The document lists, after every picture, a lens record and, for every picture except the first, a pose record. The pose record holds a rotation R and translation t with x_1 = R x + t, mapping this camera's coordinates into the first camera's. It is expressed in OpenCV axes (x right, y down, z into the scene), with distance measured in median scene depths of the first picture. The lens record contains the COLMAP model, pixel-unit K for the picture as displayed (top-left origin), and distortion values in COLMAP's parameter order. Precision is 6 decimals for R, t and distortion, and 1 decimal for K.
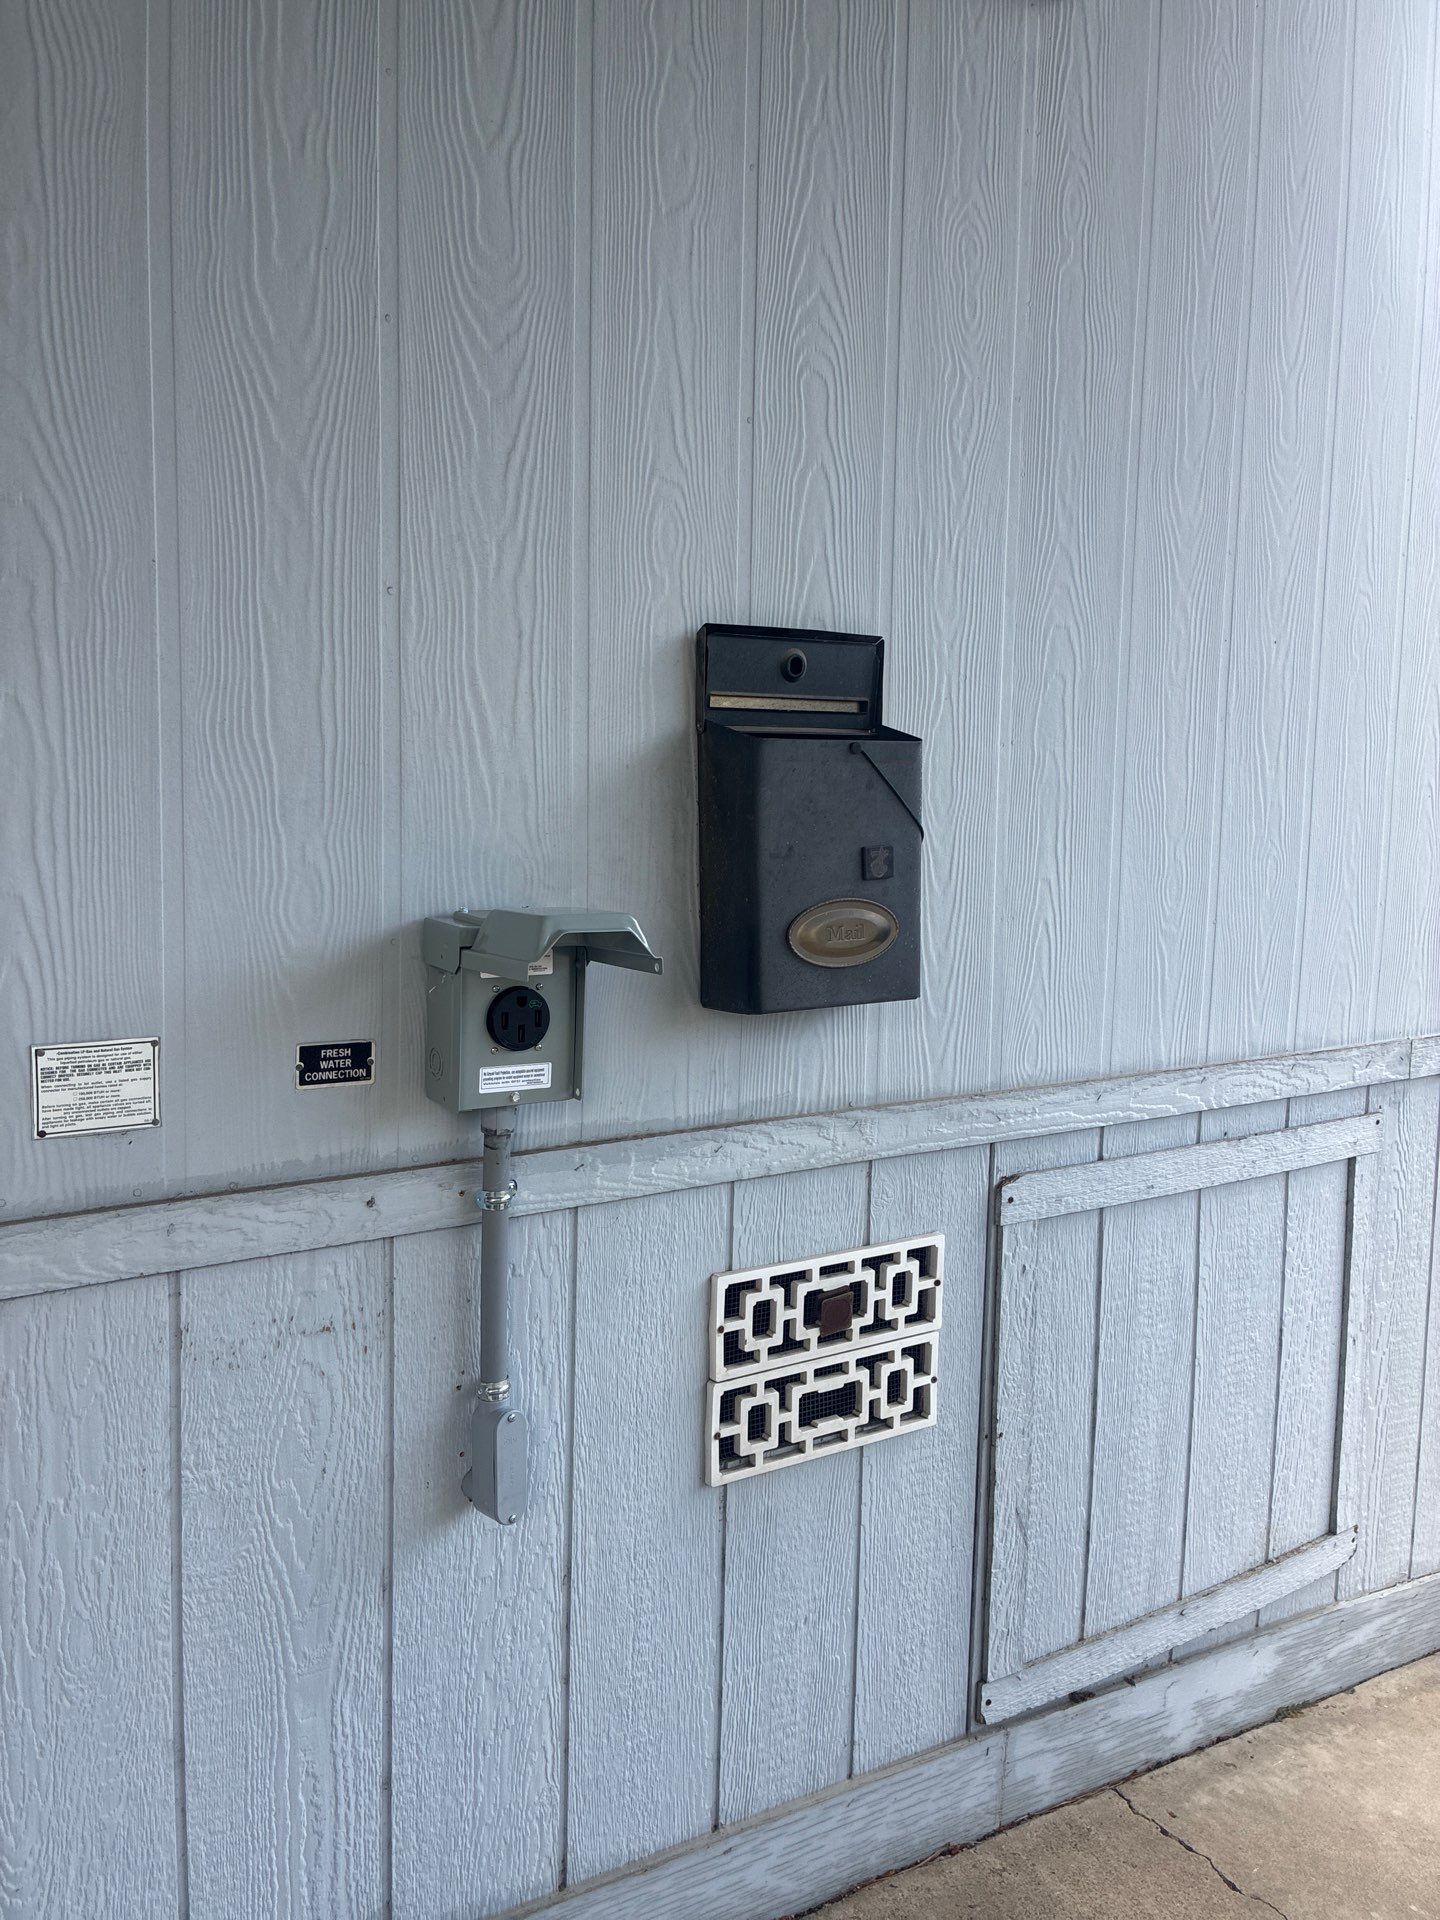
lens RADIAL K [[1457.6, 0, 730.0], [0, 1457.6, 941.5], [0, 0, 1]] dist [0.056959, -0.080520]
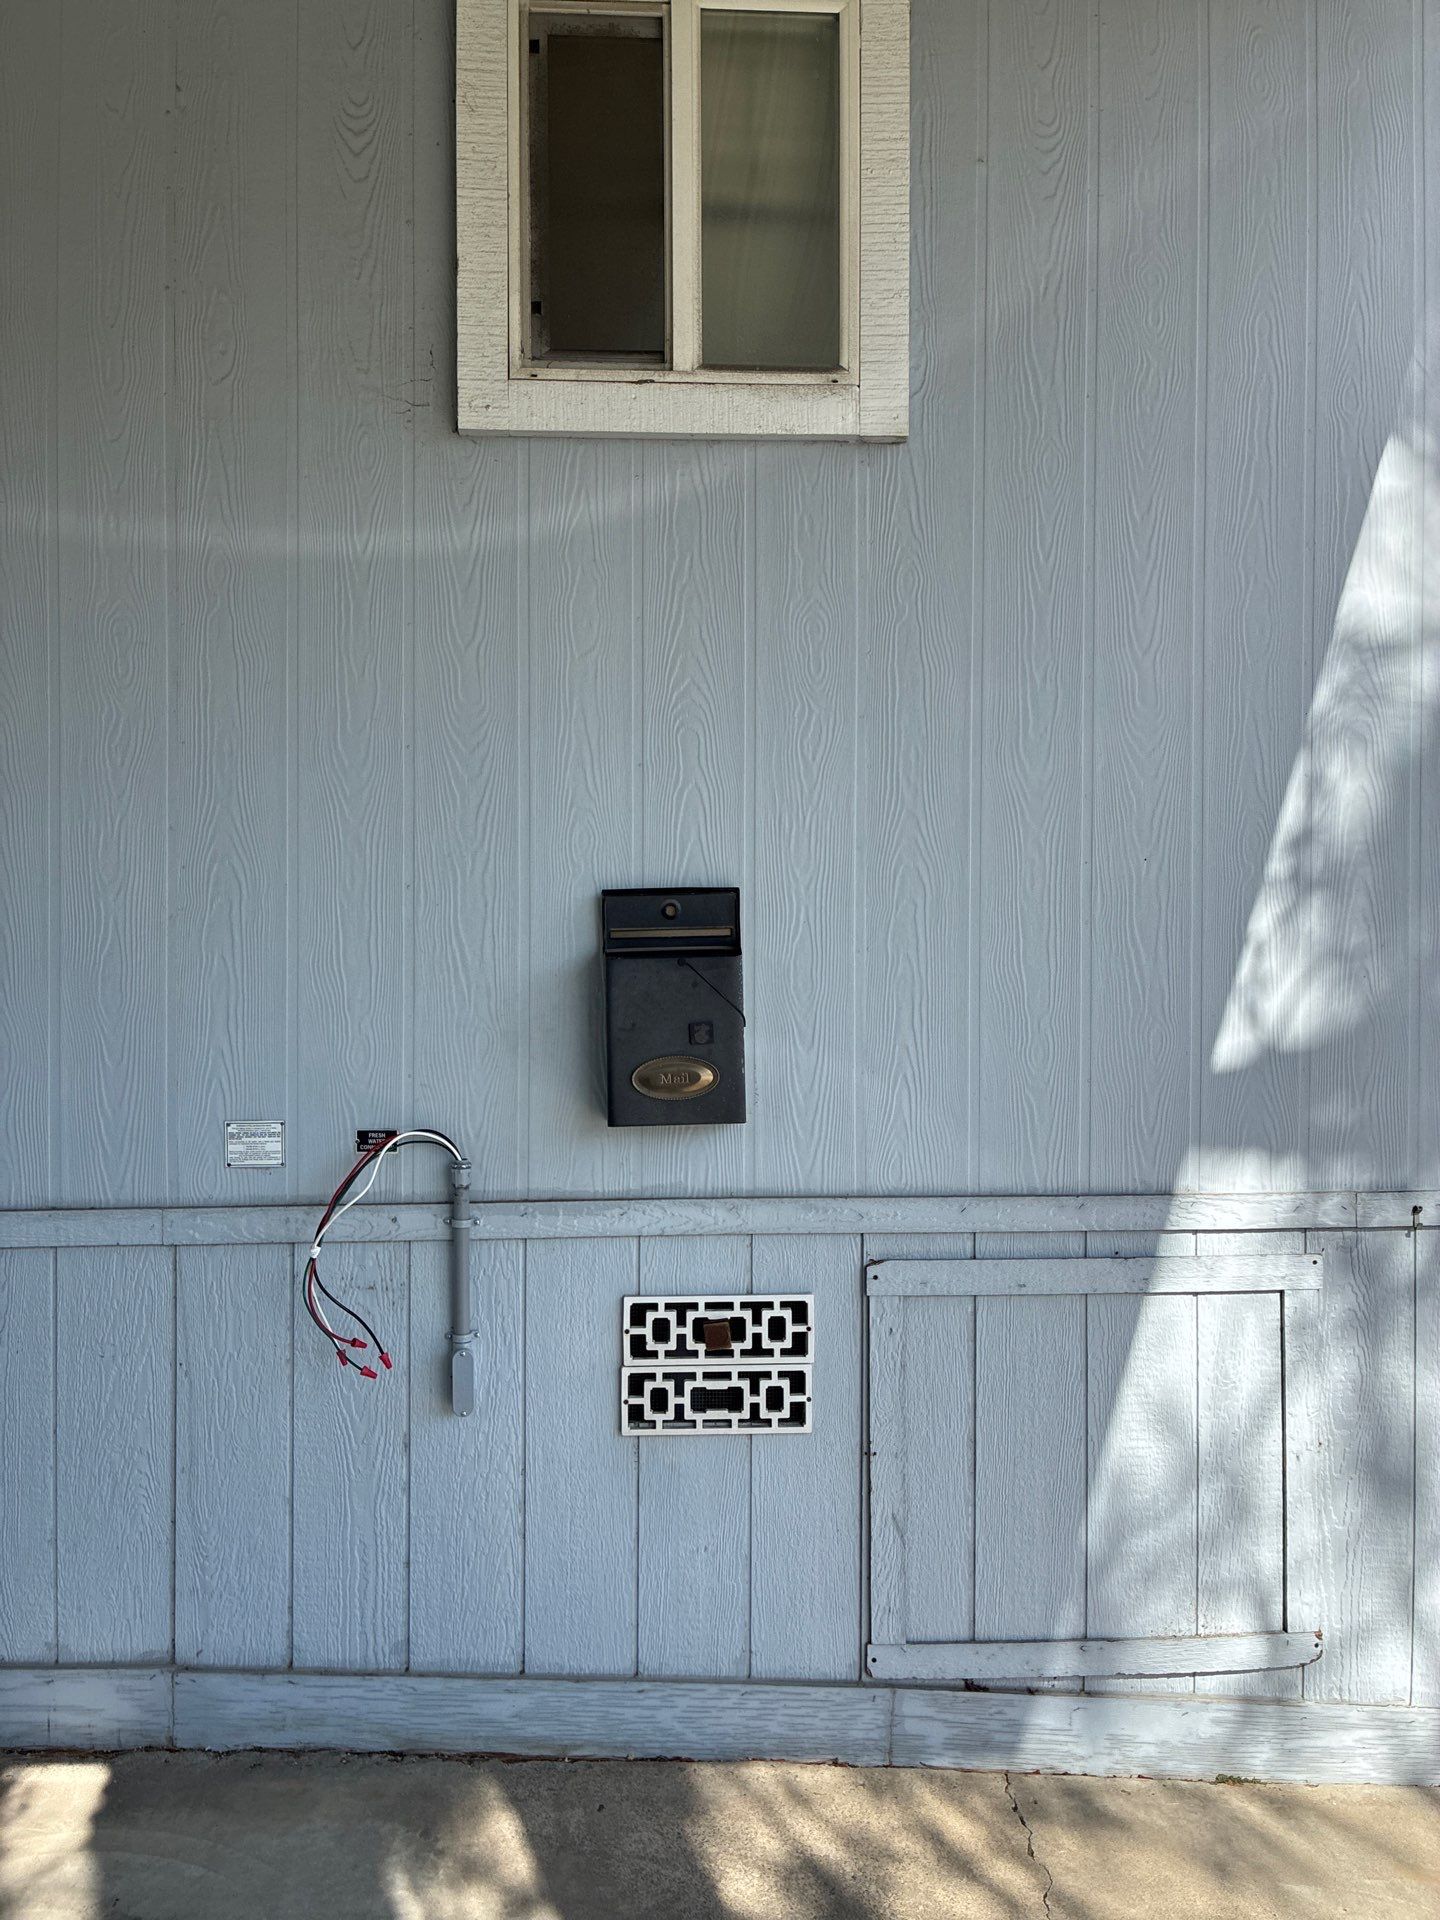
lens RADIAL K [[1457.6, 0, 721.0], [0, 1457.6, 946.3], [0, 0, 1]] dist [0.056959, -0.080520]
pose [[0.861209, -0.017061, -0.507965, 0.935774], [-0.030142, 0.995963, -0.084553, -0.016599], [0.507357, 0.088129, 0.857218, -0.346315]]
